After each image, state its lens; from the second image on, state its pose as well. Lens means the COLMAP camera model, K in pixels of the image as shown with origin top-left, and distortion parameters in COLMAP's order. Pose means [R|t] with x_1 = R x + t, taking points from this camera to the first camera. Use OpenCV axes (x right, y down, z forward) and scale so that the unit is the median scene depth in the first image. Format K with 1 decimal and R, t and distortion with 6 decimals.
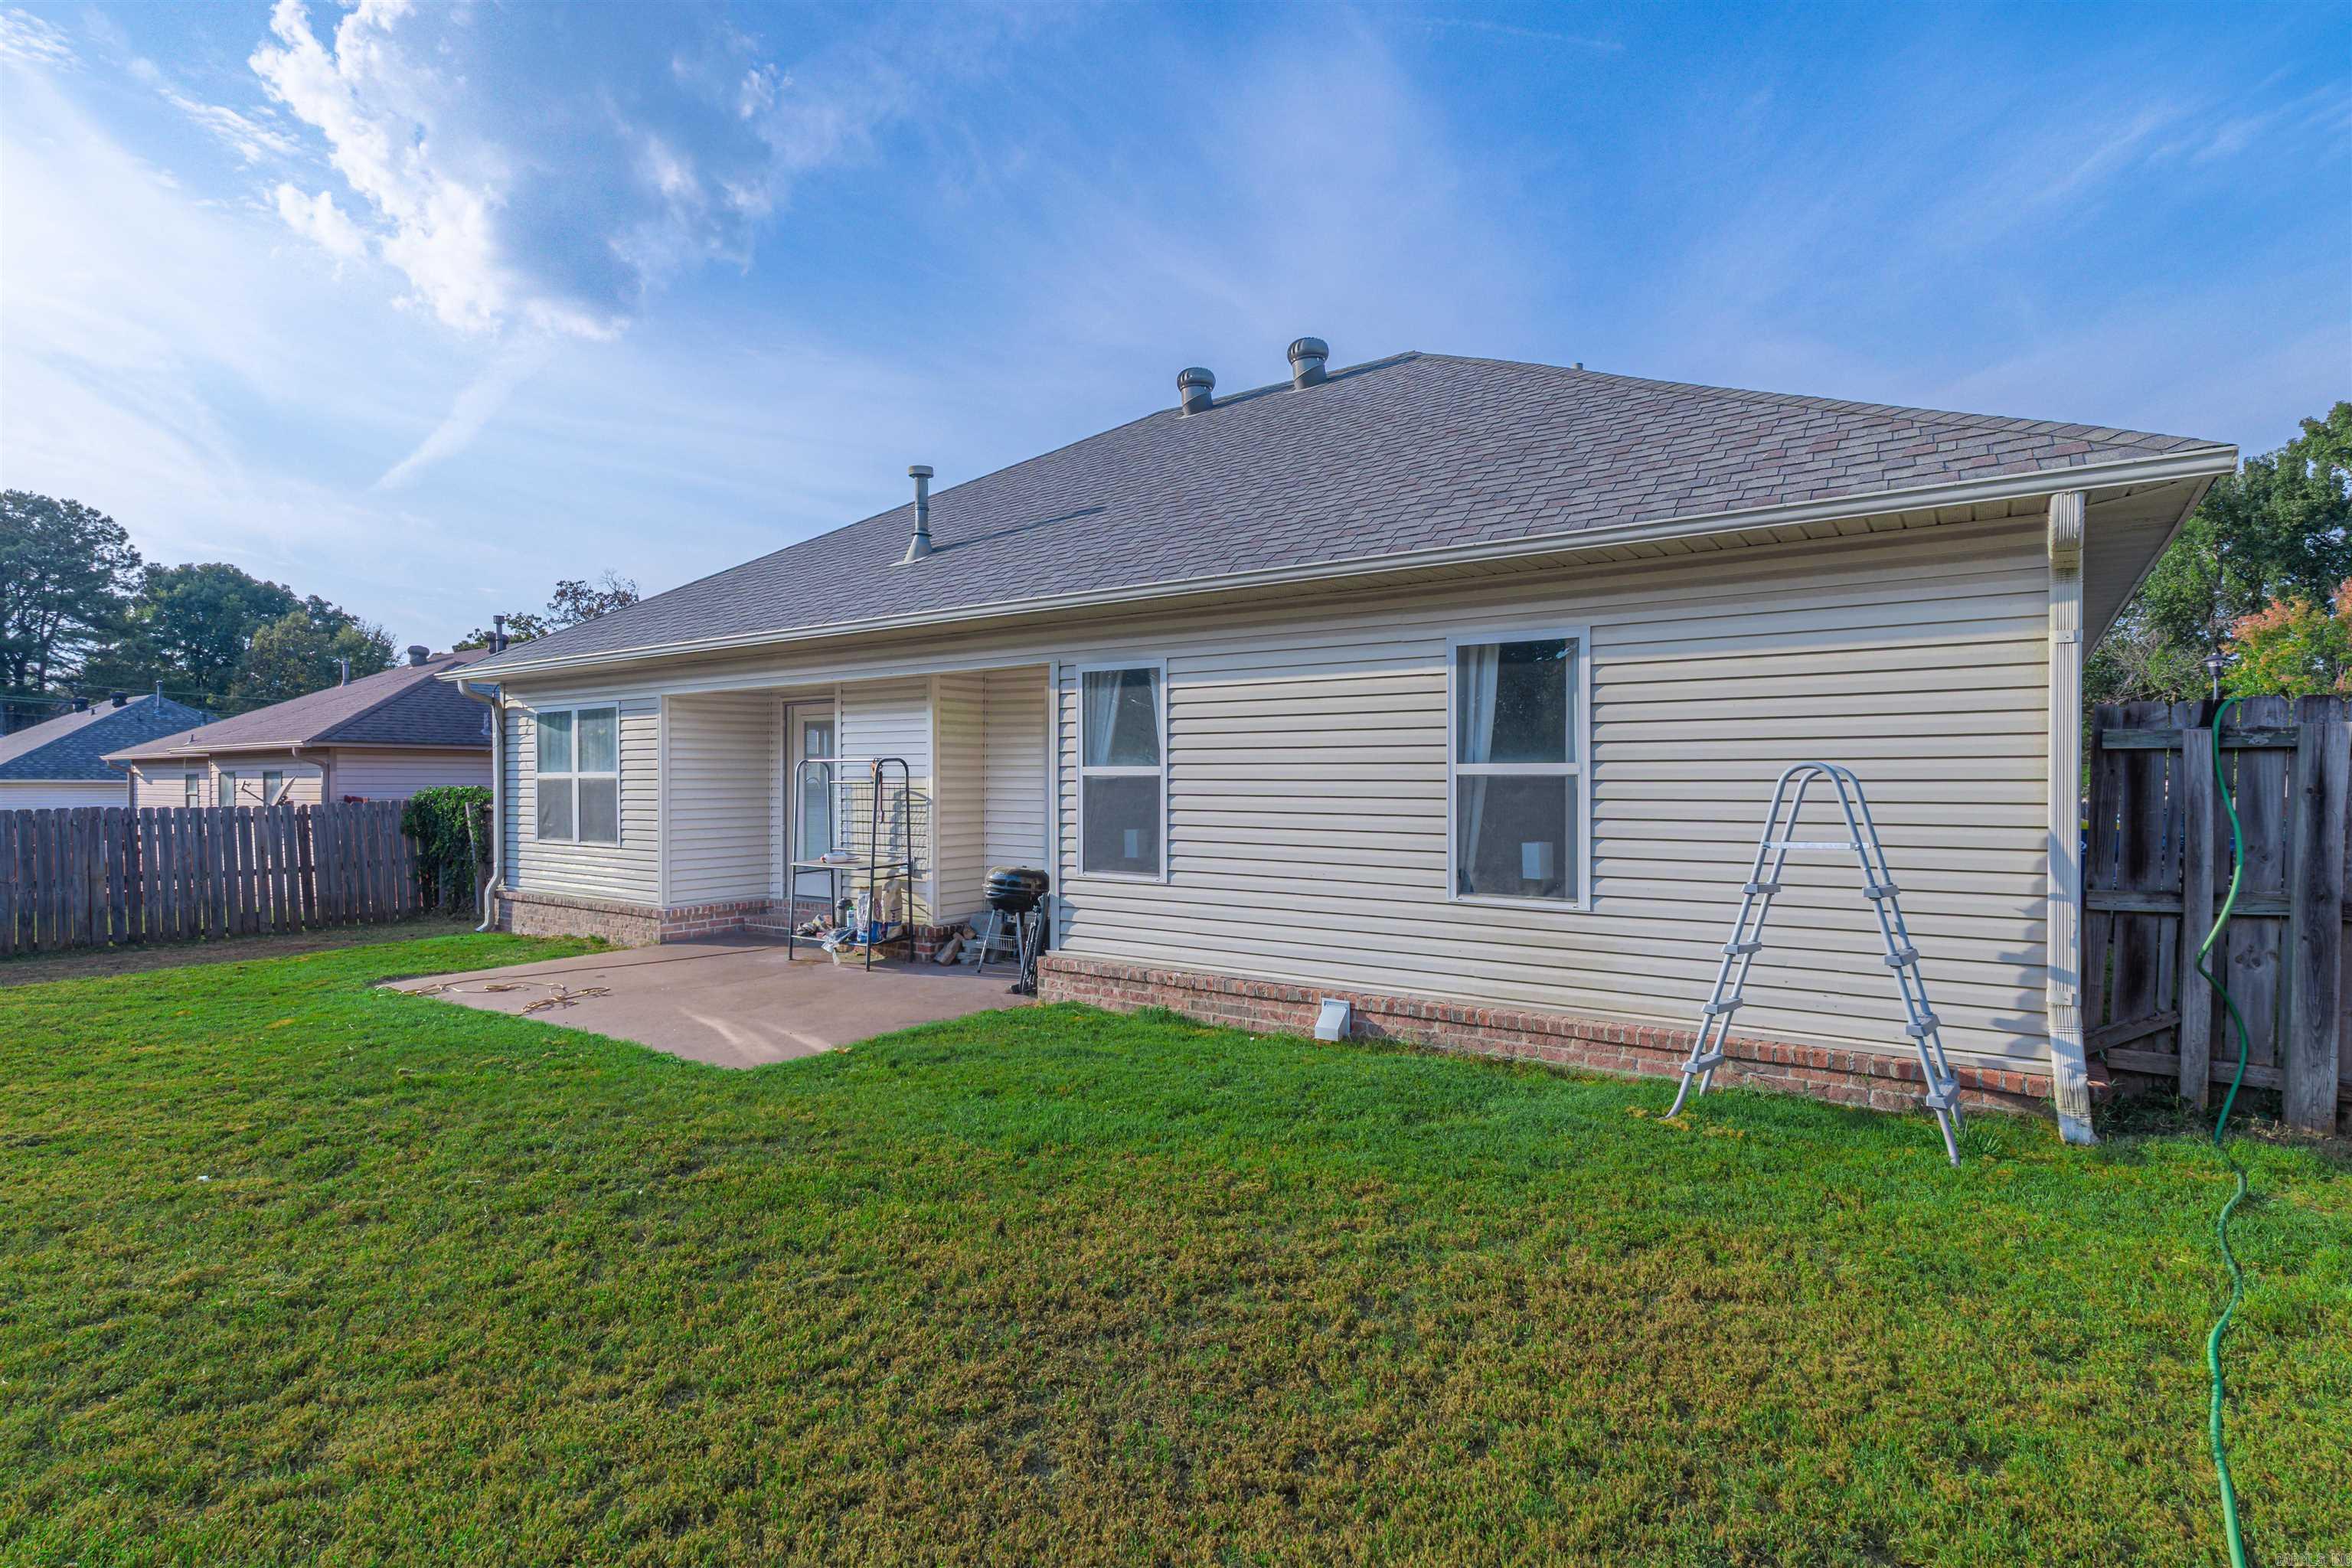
lens RADIAL K [[1146.7, 0, 1168.8], [0, 1146.7, 784.2], [0, 0, 1]] dist [0.002695, 0.000393]
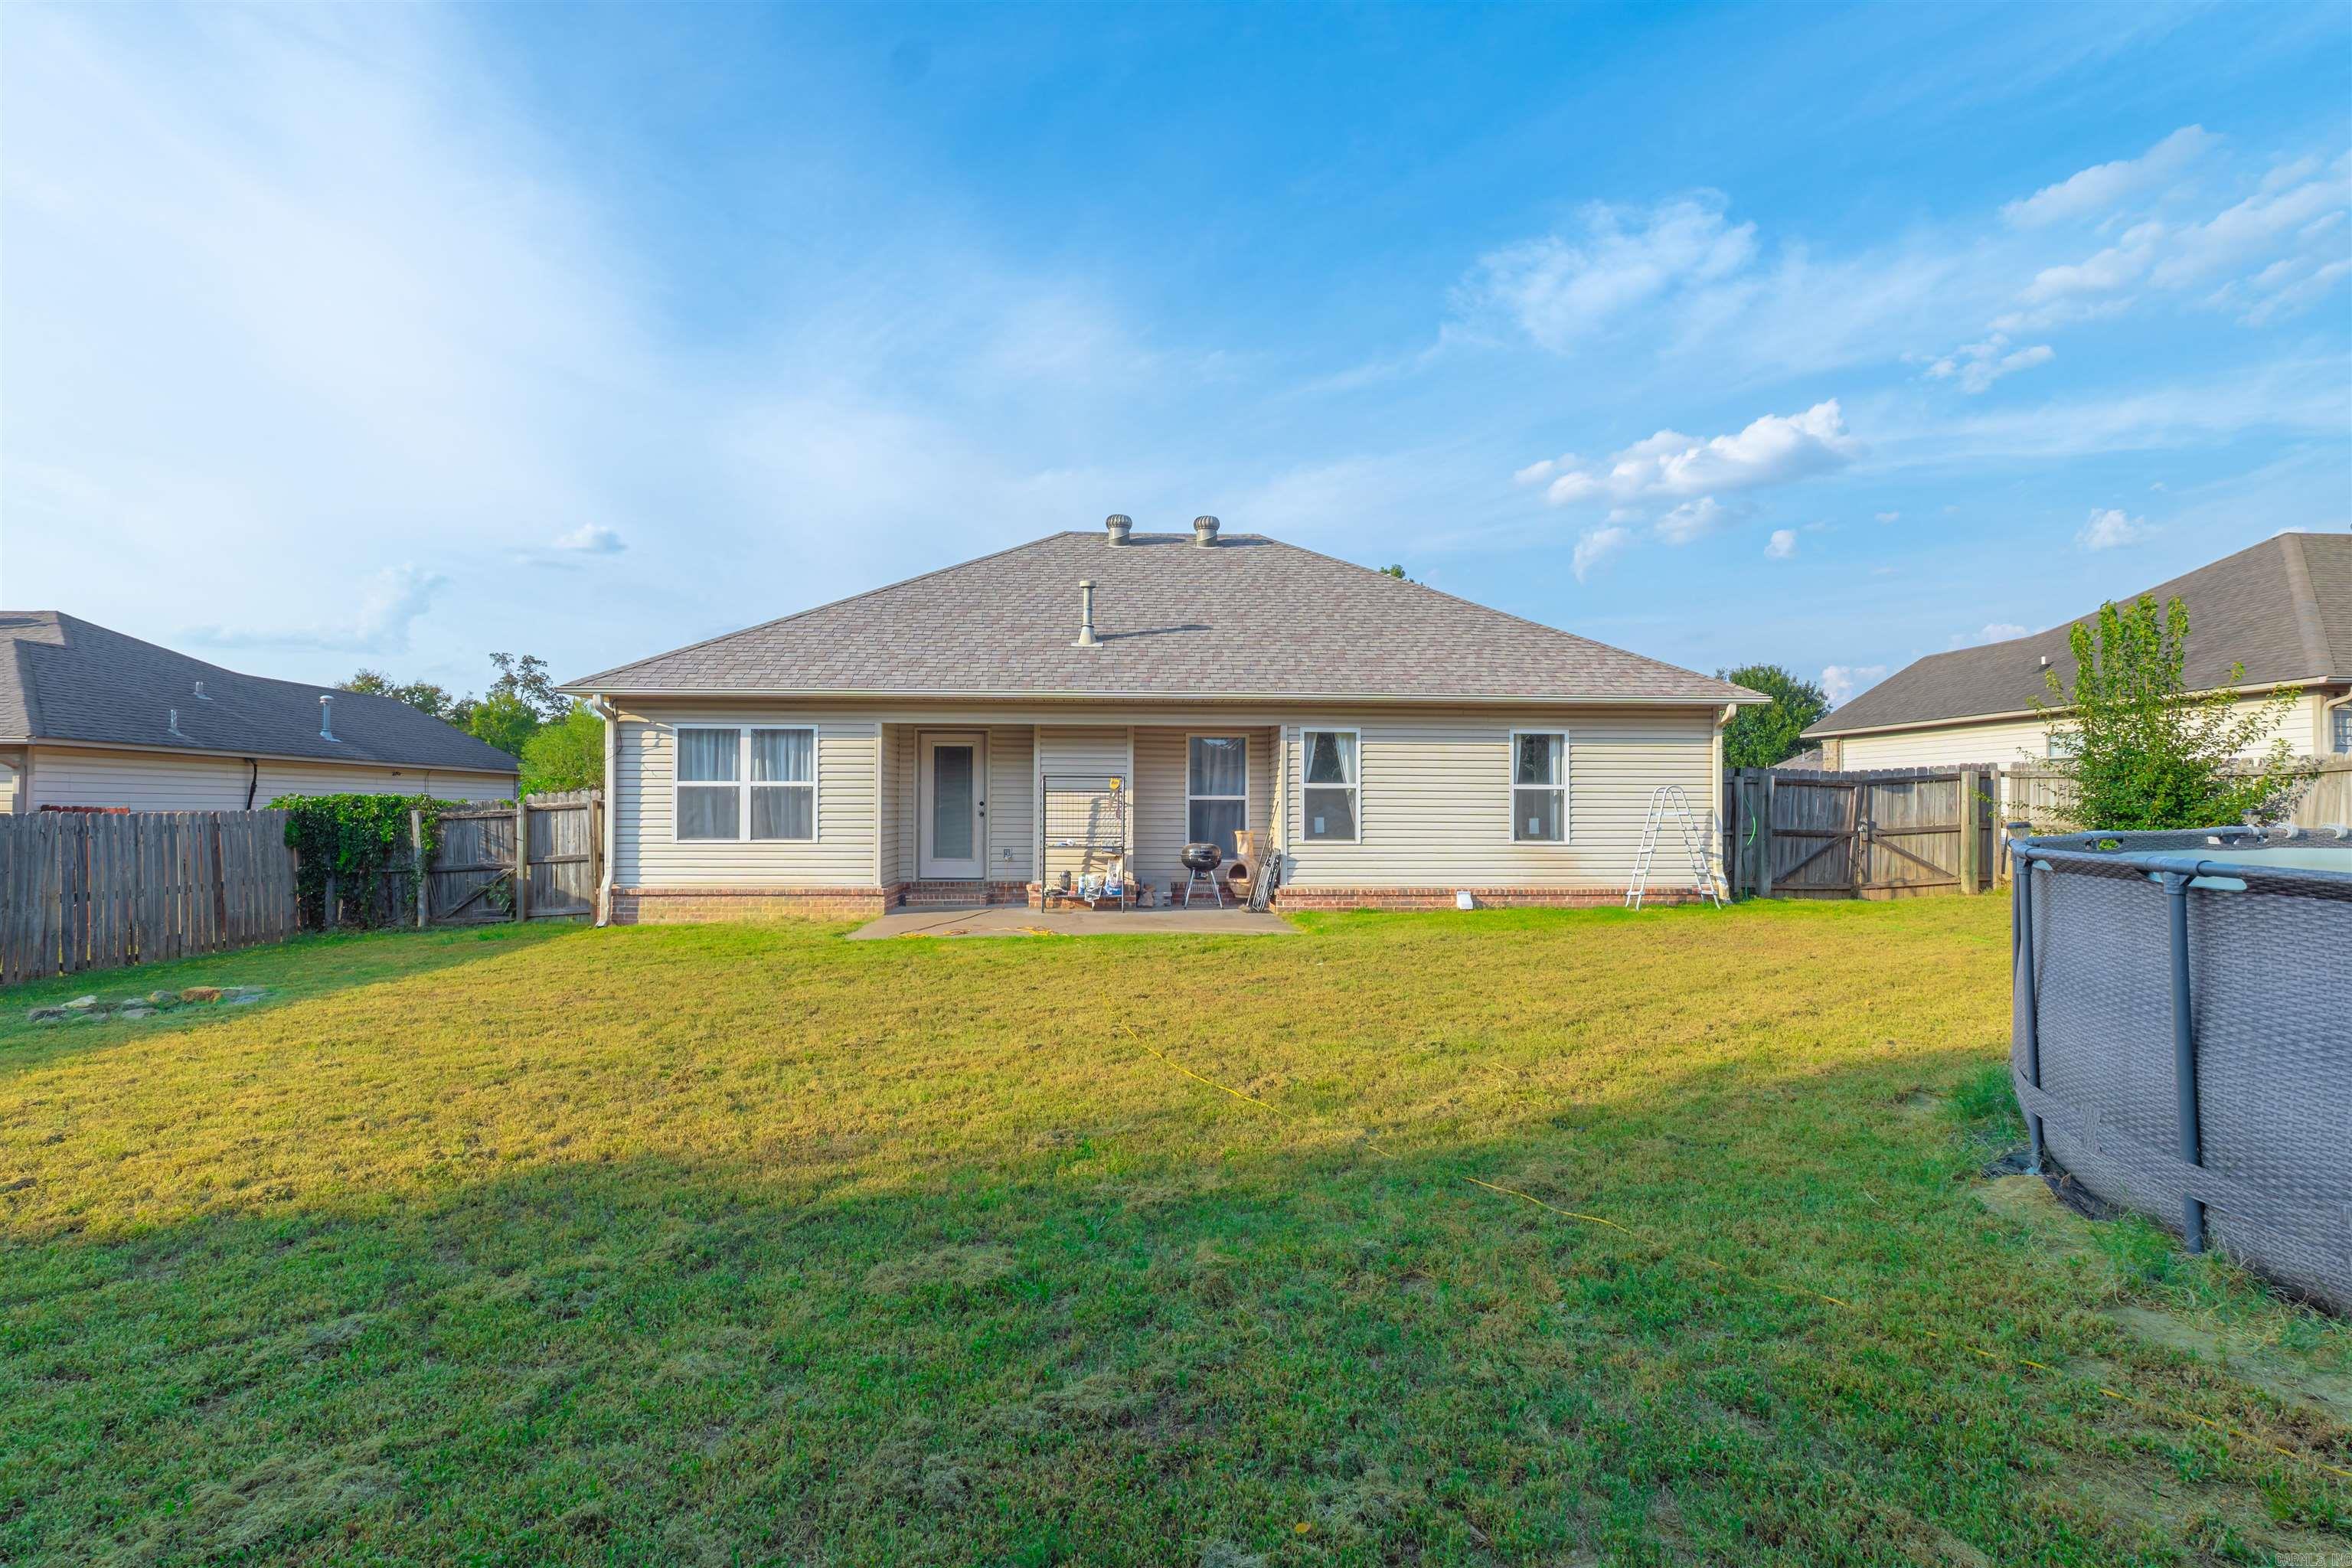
lens RADIAL K [[1133.3, 0, 1173.8], [0, 1133.3, 785.7], [0, 0, 1]] dist [0.003882, -0.000014]
pose [[0.786227, 0.006971, 0.617898, -1.403289], [-0.002569, 0.999965, -0.008013, 0.003314], [-0.617932, 0.004712, 0.786217, -0.312113]]
